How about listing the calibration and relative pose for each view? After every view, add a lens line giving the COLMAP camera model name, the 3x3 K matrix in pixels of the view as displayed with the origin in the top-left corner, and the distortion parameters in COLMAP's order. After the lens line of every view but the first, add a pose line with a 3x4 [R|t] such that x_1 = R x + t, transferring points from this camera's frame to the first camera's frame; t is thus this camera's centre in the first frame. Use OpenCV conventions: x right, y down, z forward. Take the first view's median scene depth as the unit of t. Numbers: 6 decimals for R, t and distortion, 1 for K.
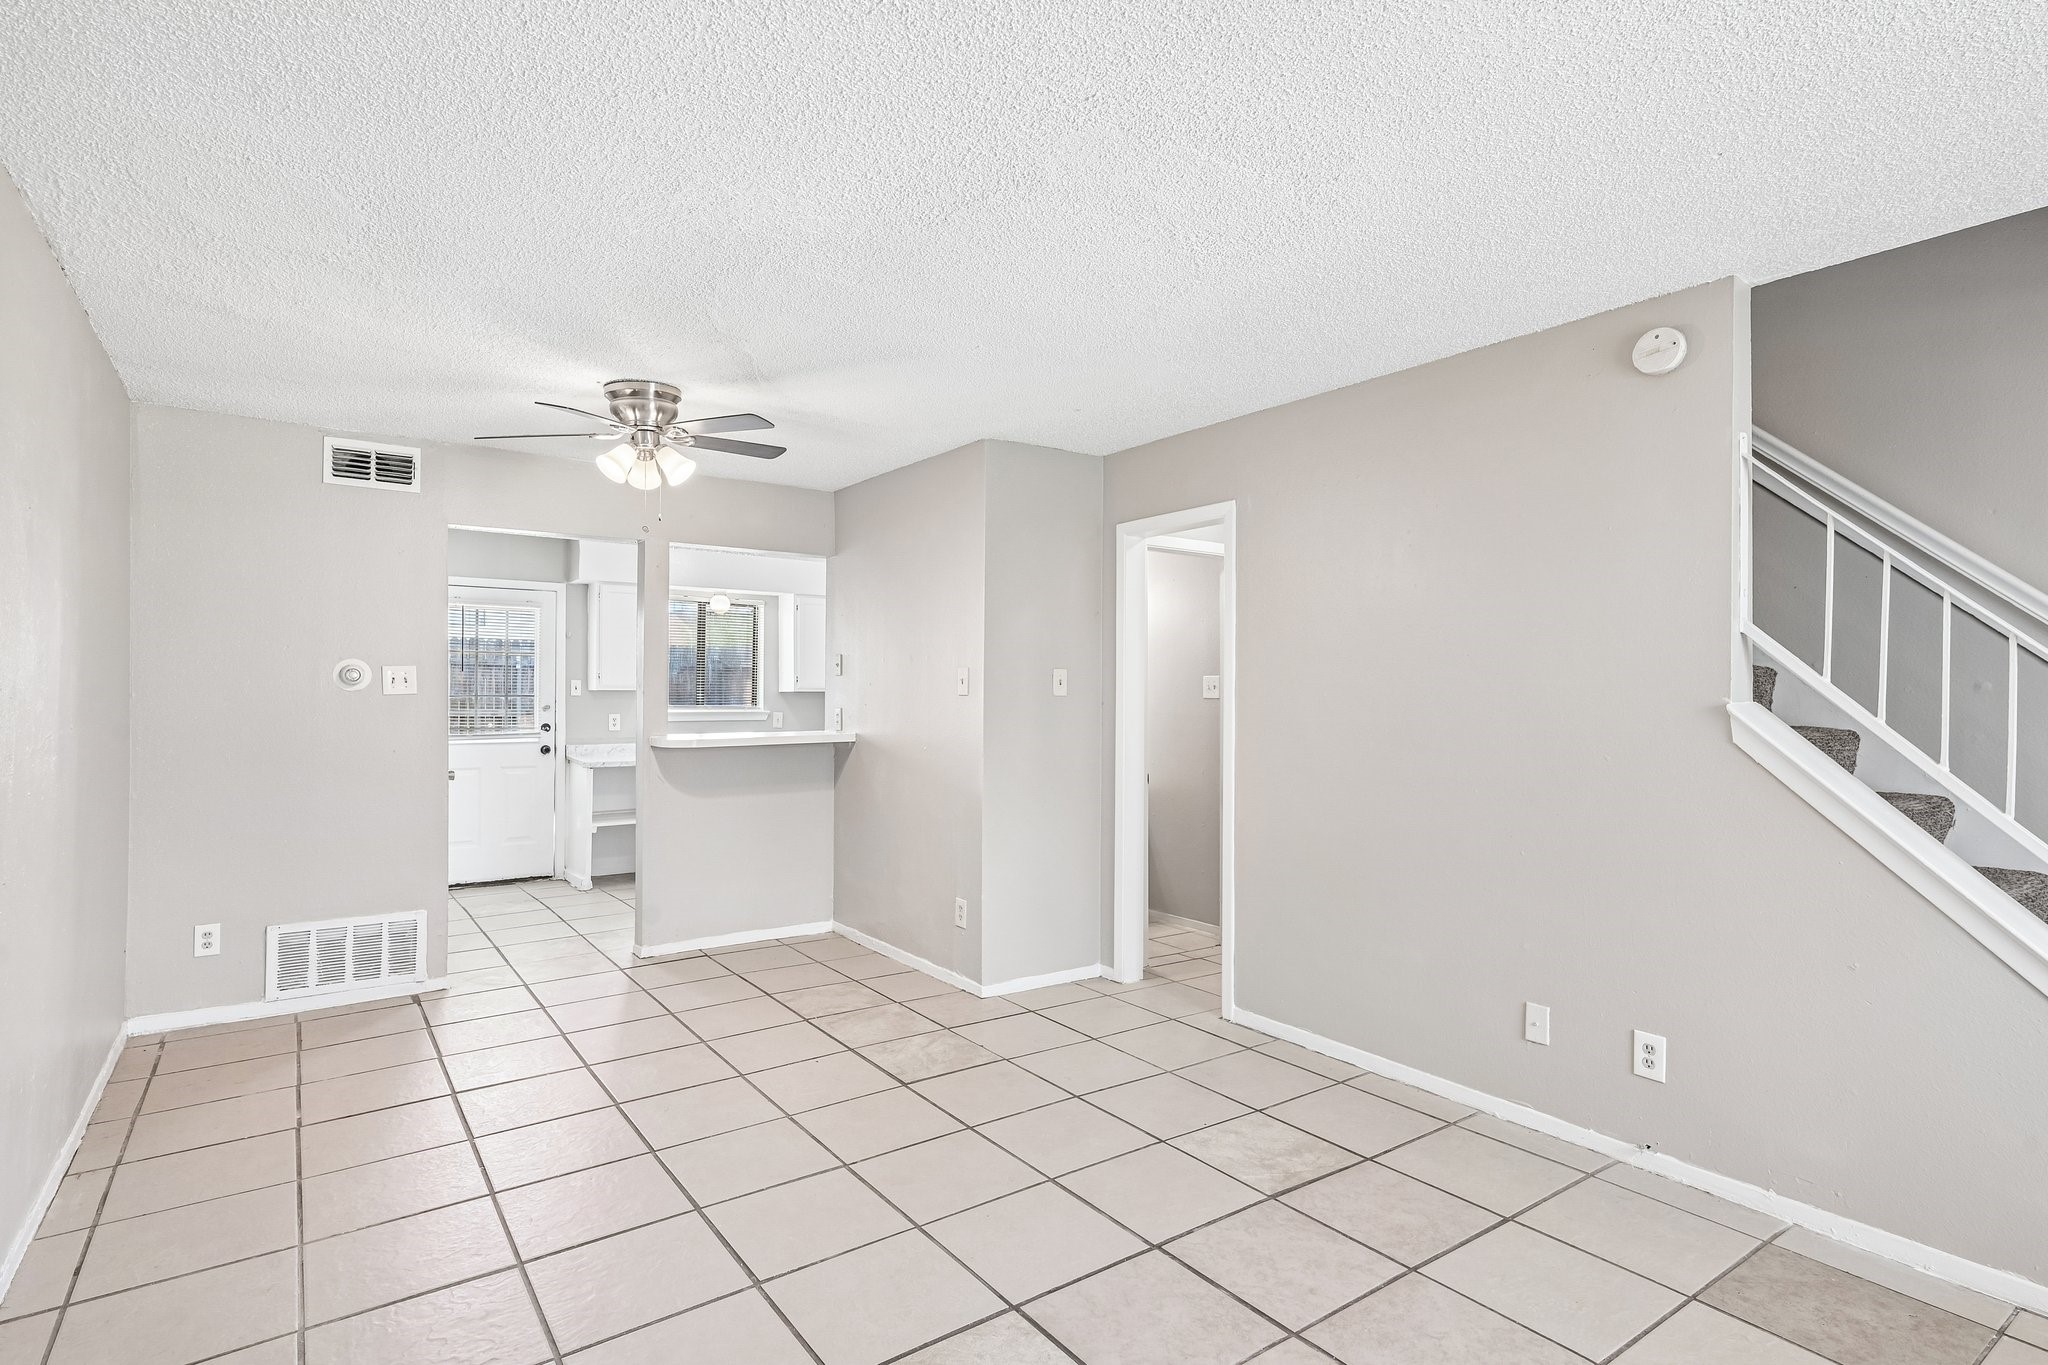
lens RADIAL K [[1010.3, 0, 1028.7], [0, 1010.3, 687.1], [0, 0, 1]] dist [0.005971, 0.000078]
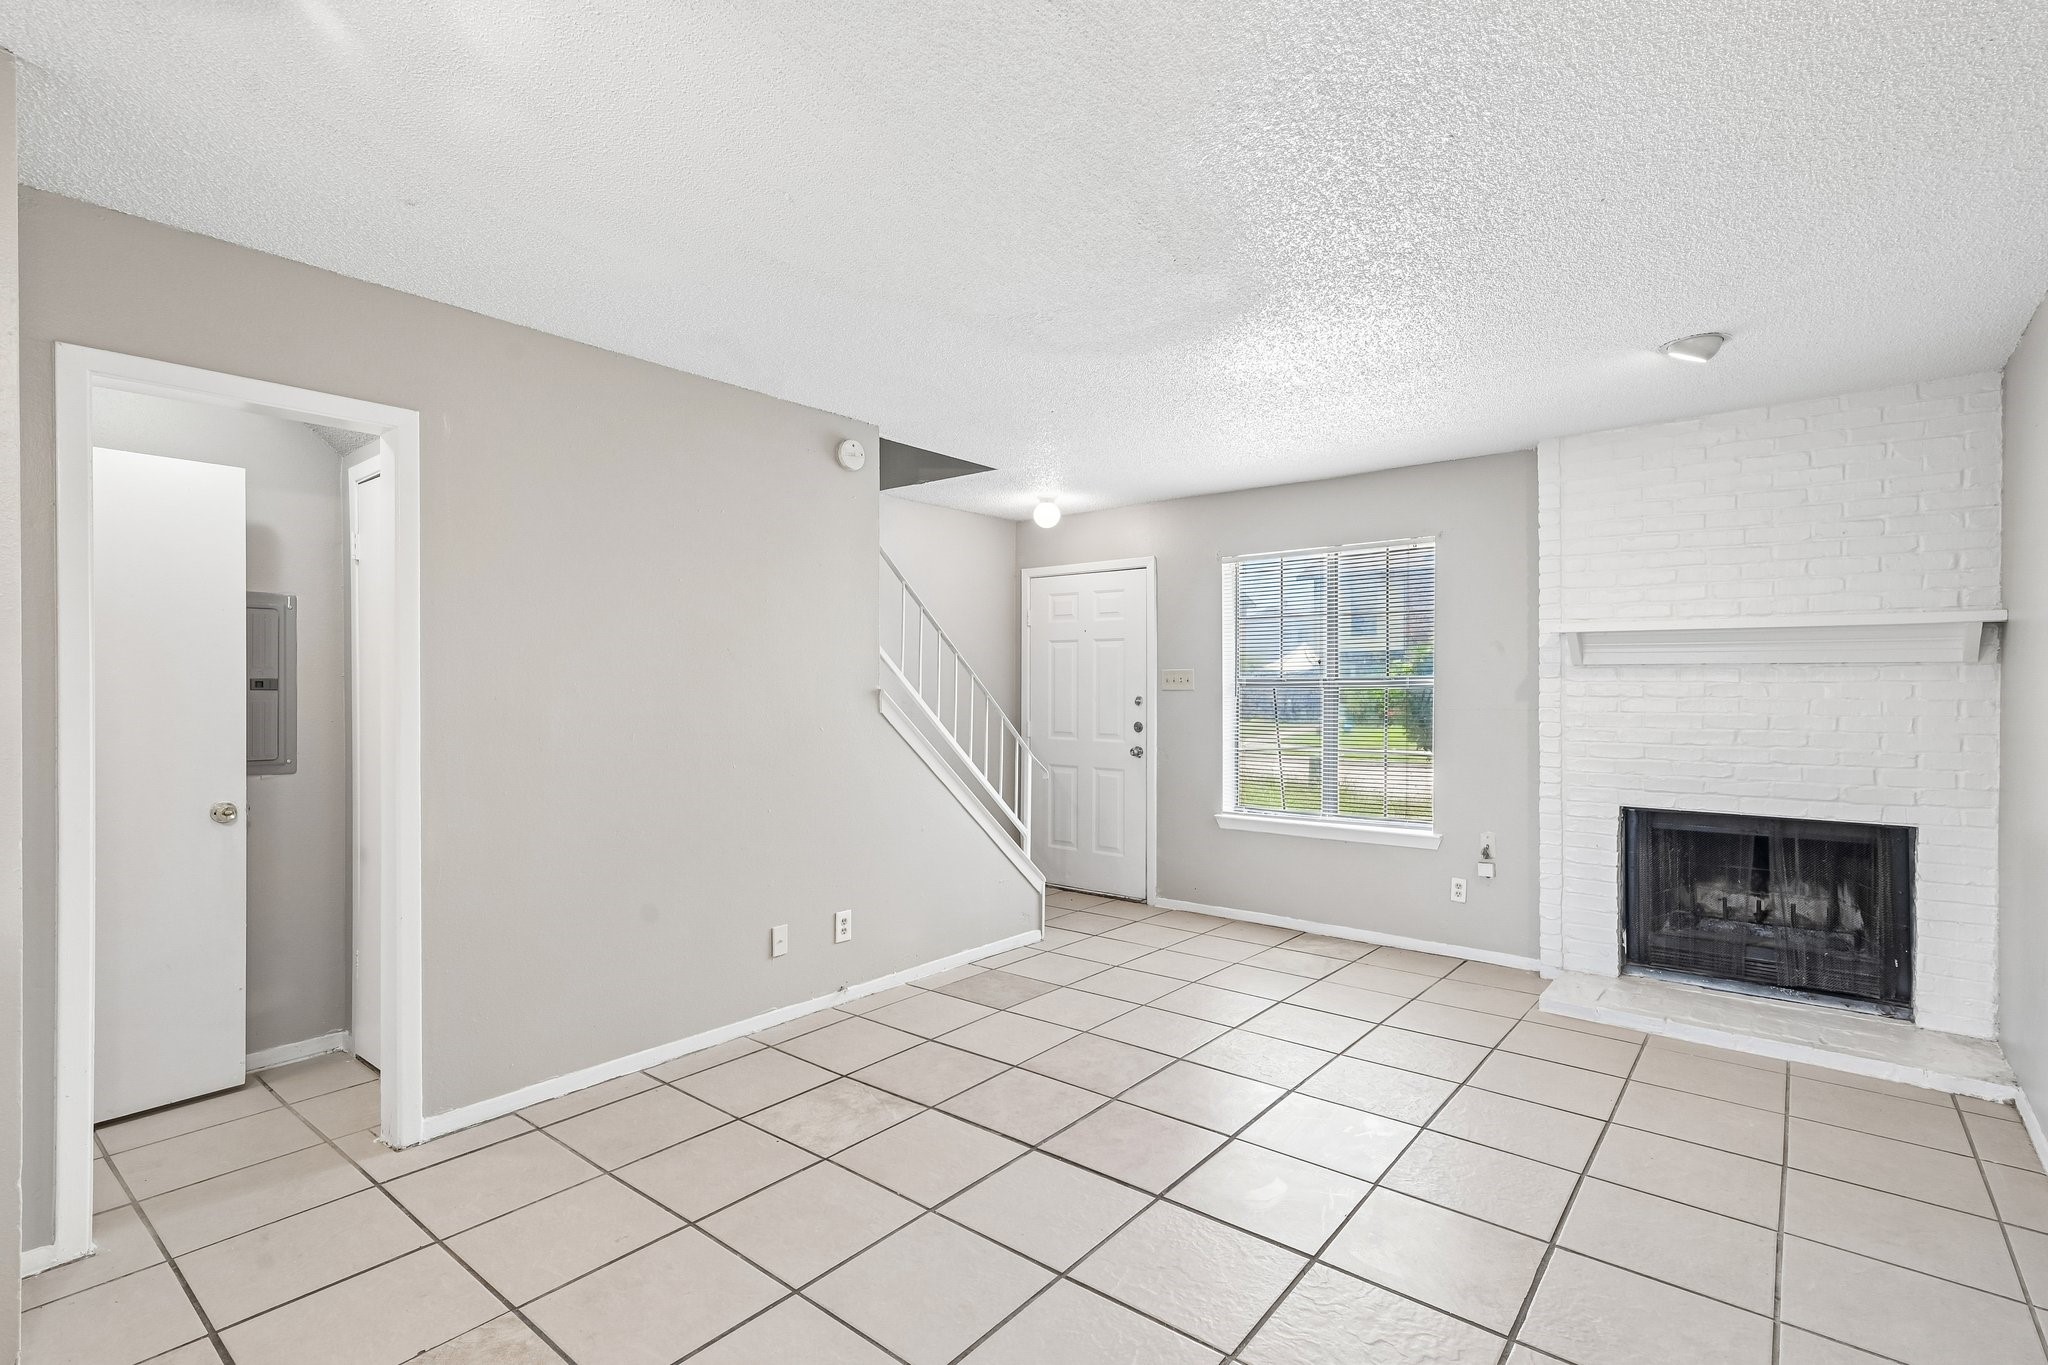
lens RADIAL K [[943.5, 0, 1019.2], [0, 943.5, 689.5], [0, 0, 1]] dist [0.007958, -0.000140]
pose [[-0.242896, -0.007400, 0.970024, -0.491844], [-0.005262, 0.999966, 0.006310, 0.003198], [-0.970038, -0.003572, -0.242927, 0.671285]]
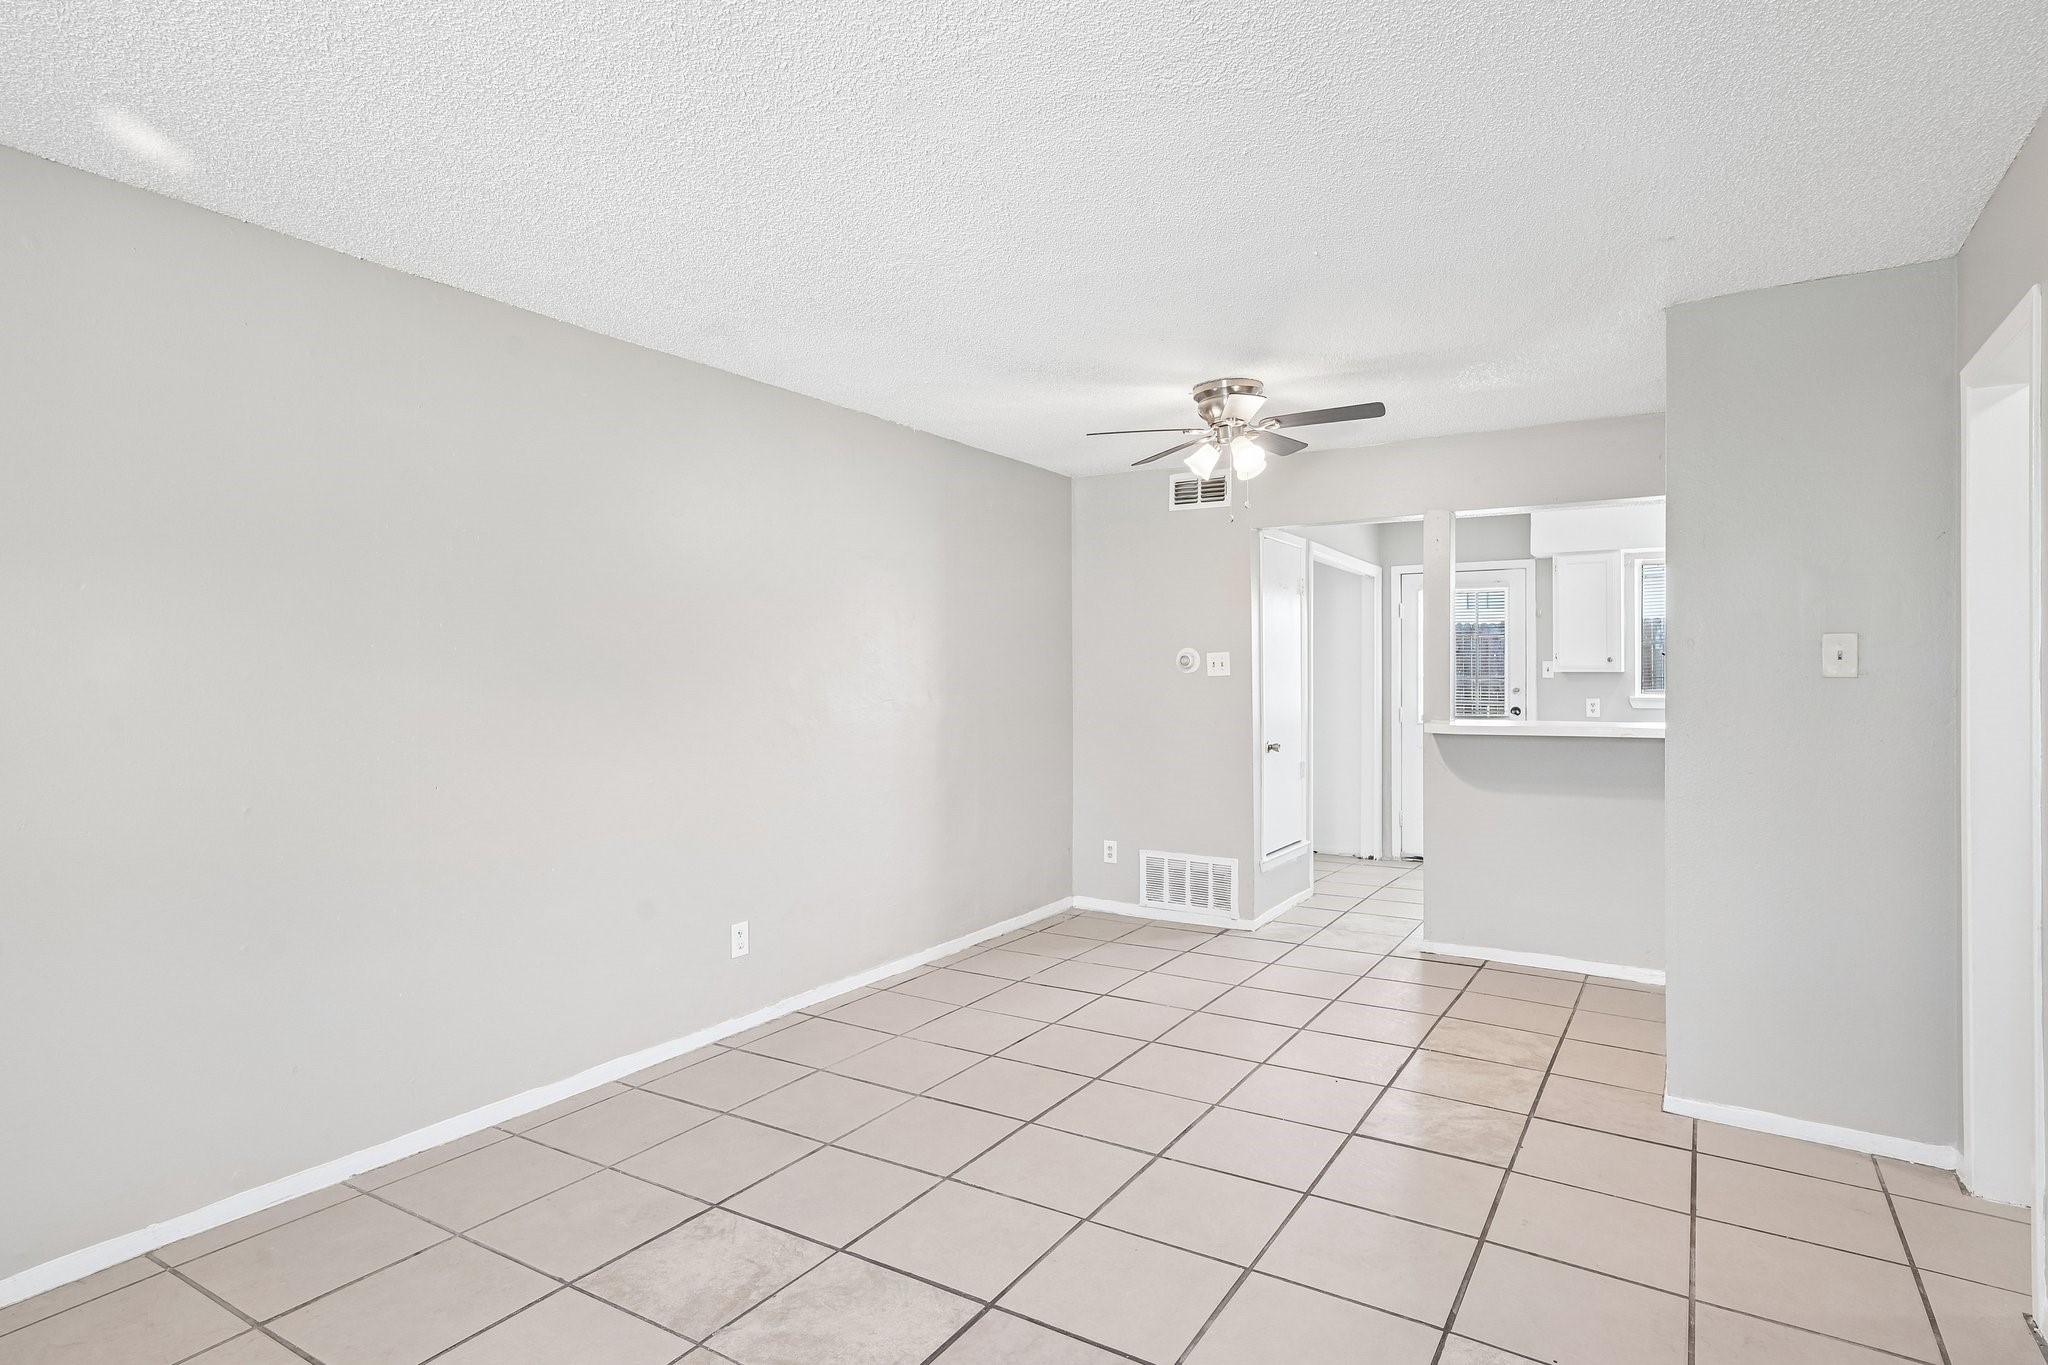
lens RADIAL K [[1010.3, 0, 961.9], [0, 1010.3, 672.7], [0, 0, 1]] dist [0.005971, 0.000078]
pose [[0.388470, -0.003775, -0.921454, 0.425189], [0.005935, 0.999981, -0.001595, 0.003787], [0.921442, -0.004849, 0.388485, 0.292819]]
